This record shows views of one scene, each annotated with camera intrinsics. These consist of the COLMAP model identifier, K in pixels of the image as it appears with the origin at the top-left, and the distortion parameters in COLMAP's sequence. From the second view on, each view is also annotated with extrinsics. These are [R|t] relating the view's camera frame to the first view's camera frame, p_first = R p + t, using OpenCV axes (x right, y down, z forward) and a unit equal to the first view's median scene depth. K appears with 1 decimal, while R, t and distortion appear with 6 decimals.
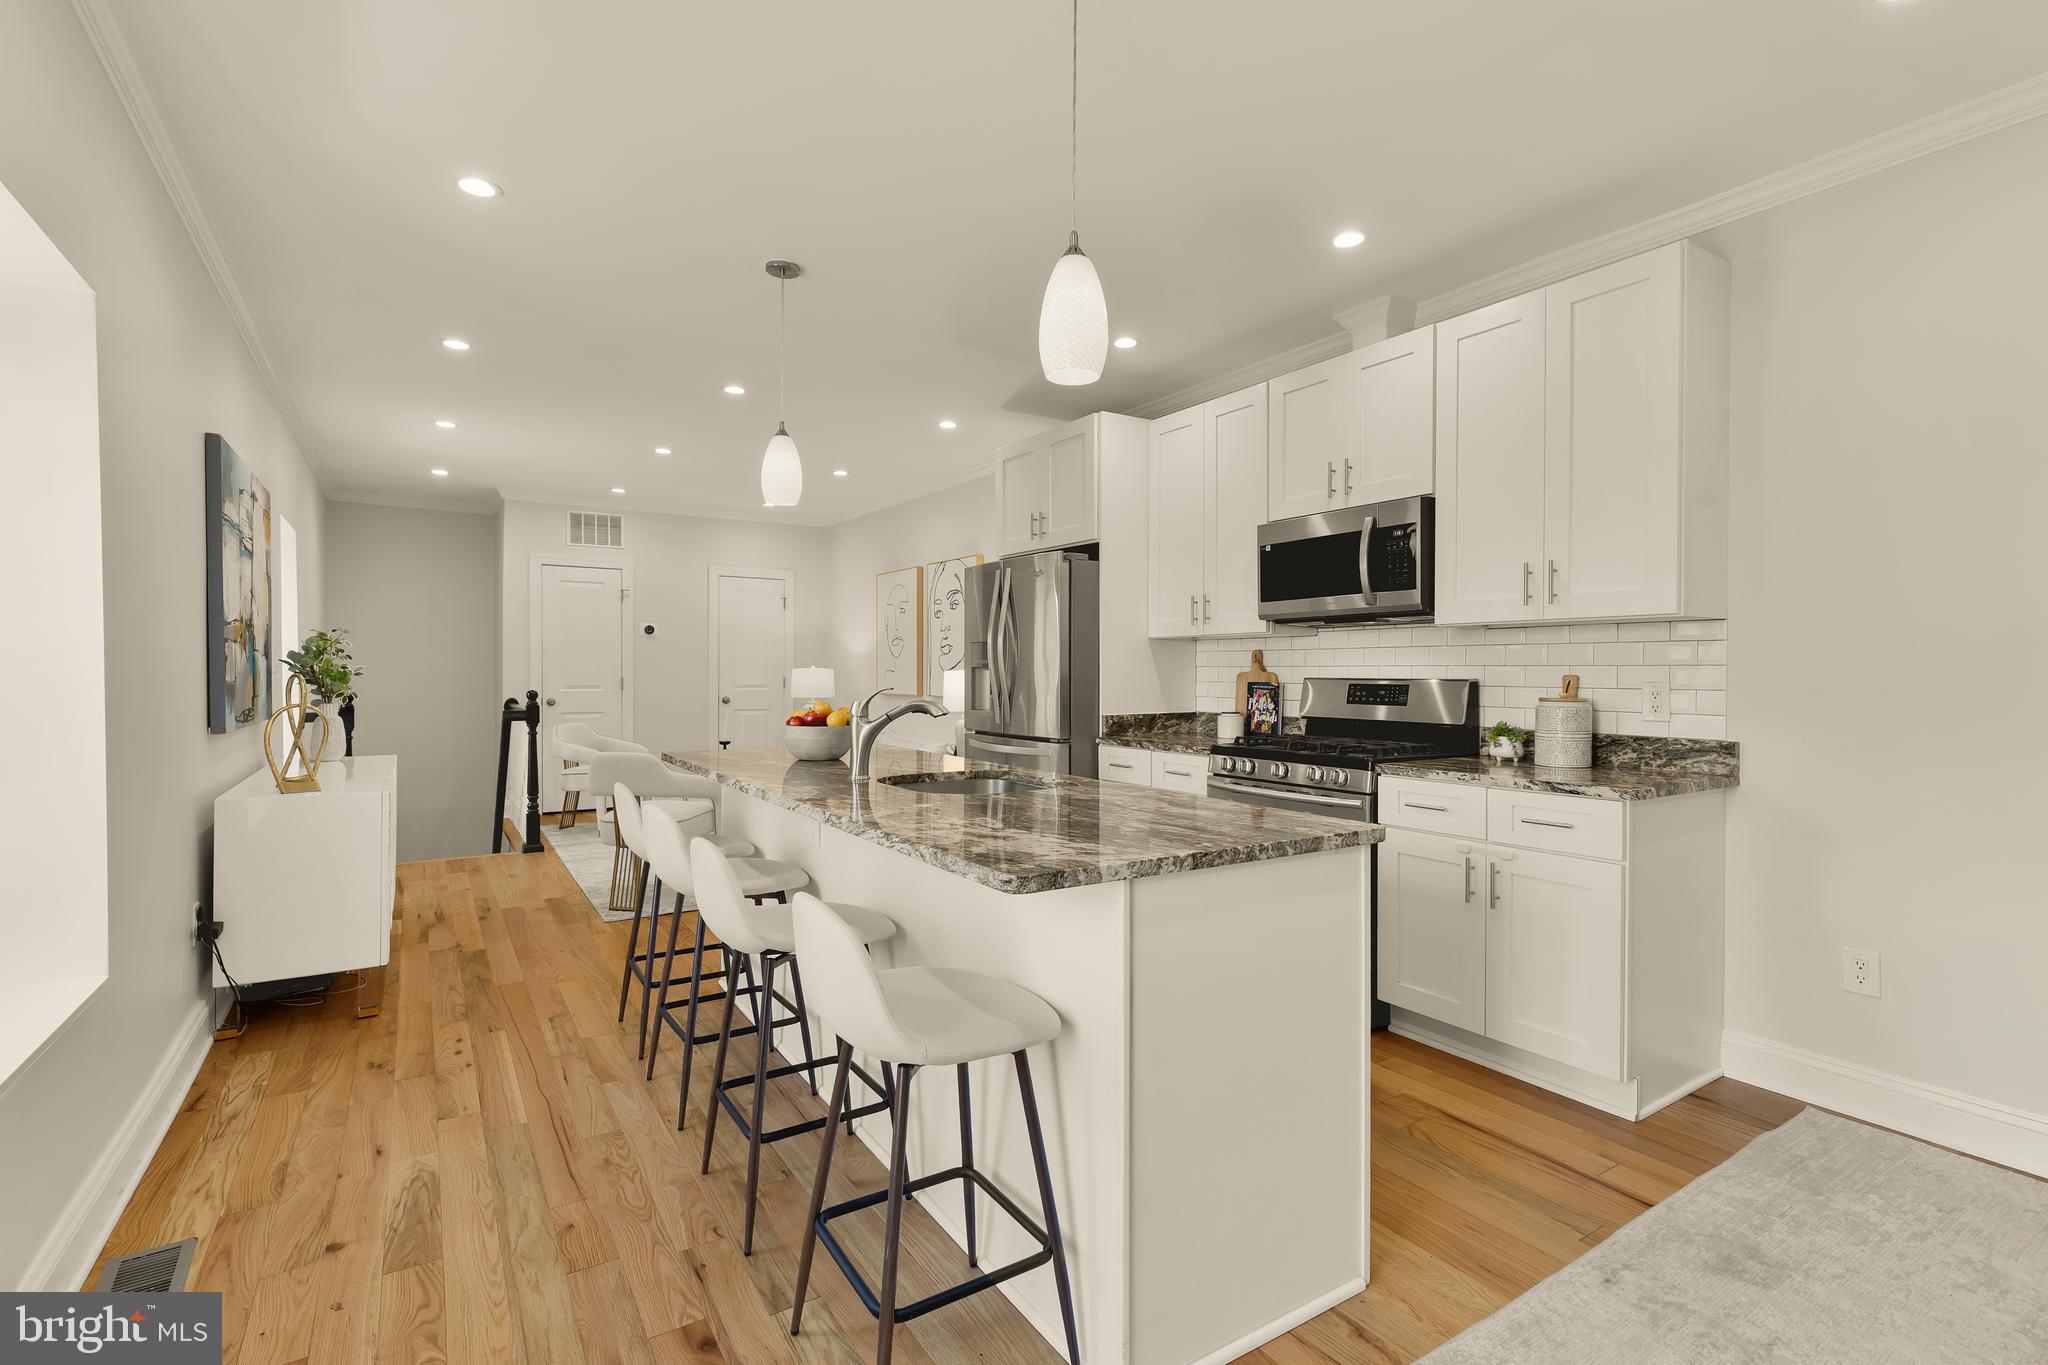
lens RADIAL K [[922.3, 0, 1024.5], [0, 922.3, 674.7], [0, 0, 1]] dist [0.004452, -0.000376]
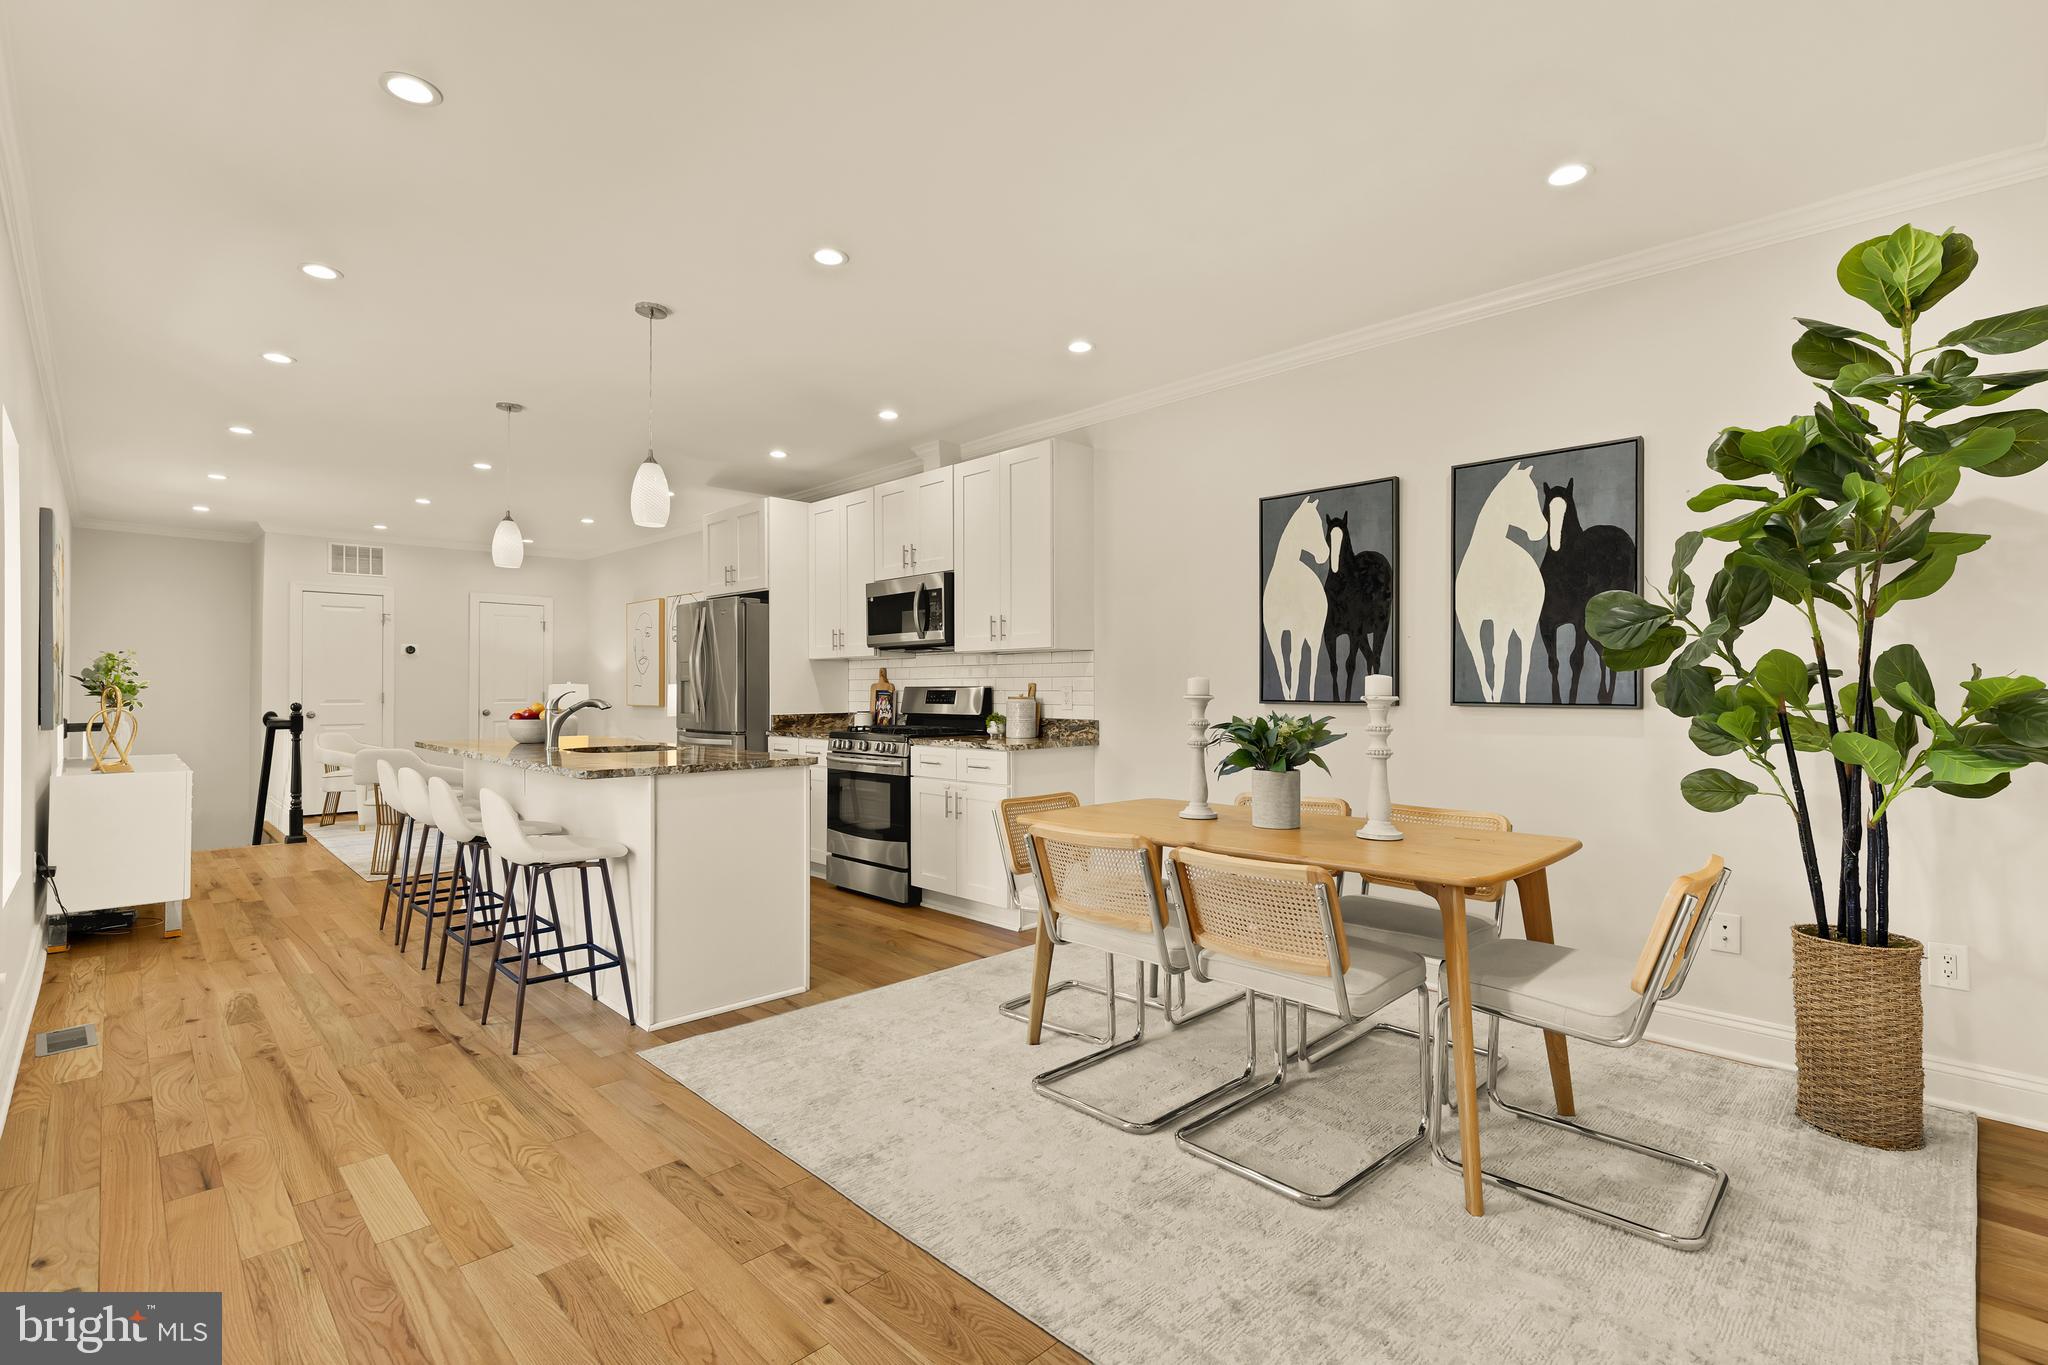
lens RADIAL K [[922.3, 0, 1033.8], [0, 922.3, 678.1], [0, 0, 1]] dist [0.004452, -0.000376]
pose [[0.979588, -0.002475, 0.201000, 0.234134], [0.005573, 0.999874, -0.014847, 0.014199], [-0.200938, 0.015664, 0.979479, -0.538575]]
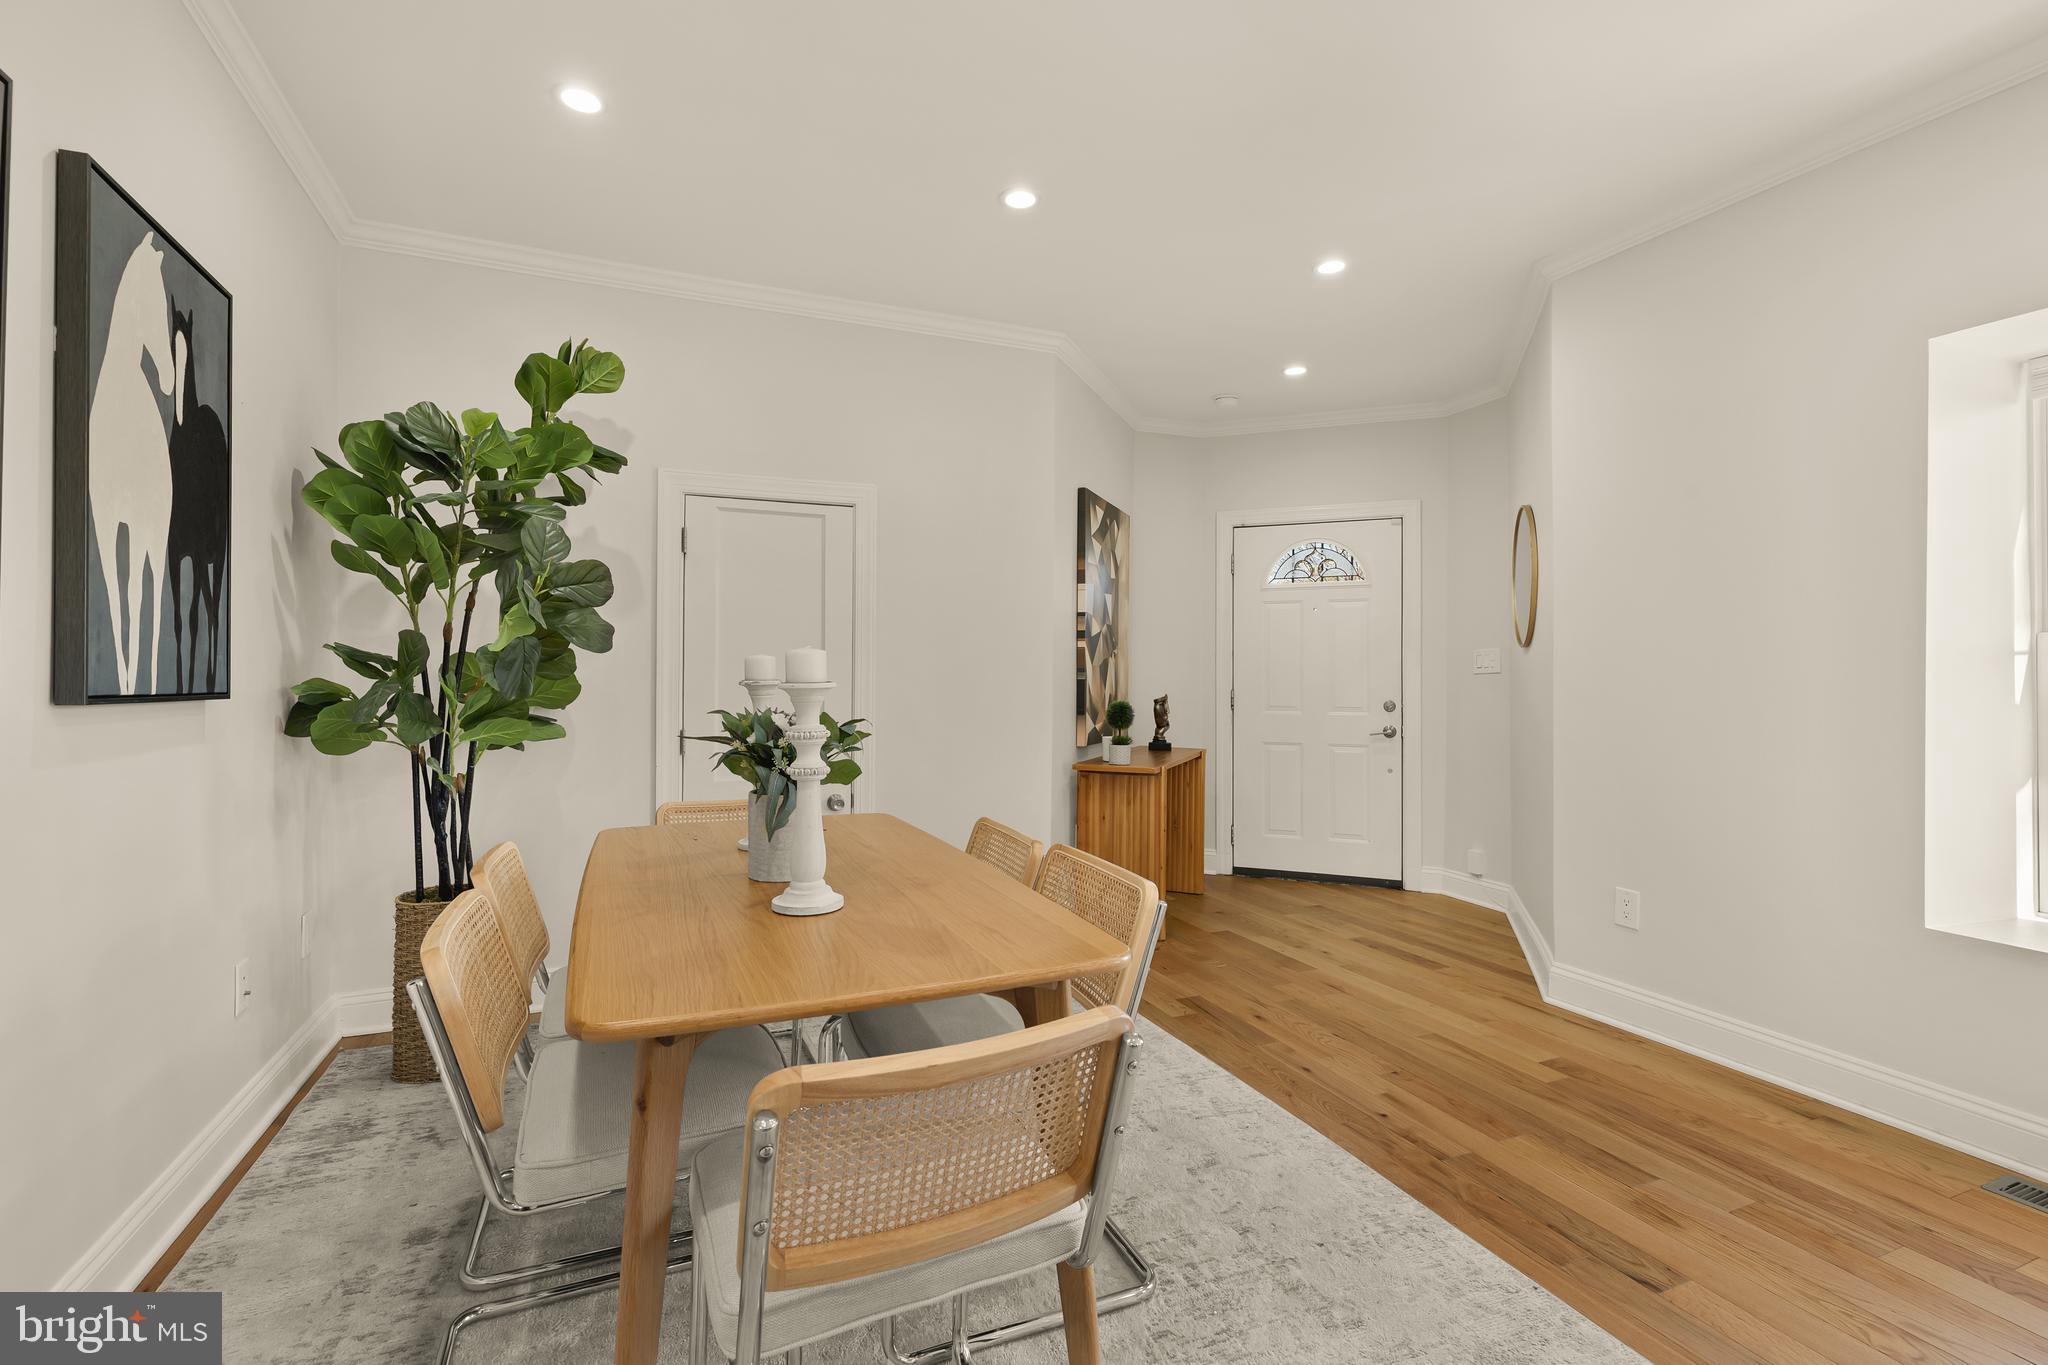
lens RADIAL K [[922.3, 0, 1025.4], [0, 922.3, 673.0], [0, 0, 1]] dist [0.004452, -0.000376]
pose [[-0.983876, -0.009259, 0.178614, 0.367402], [-0.009581, 0.999954, -0.000943, 0.013390], [-0.178597, -0.002639, -0.983919, 0.699656]]
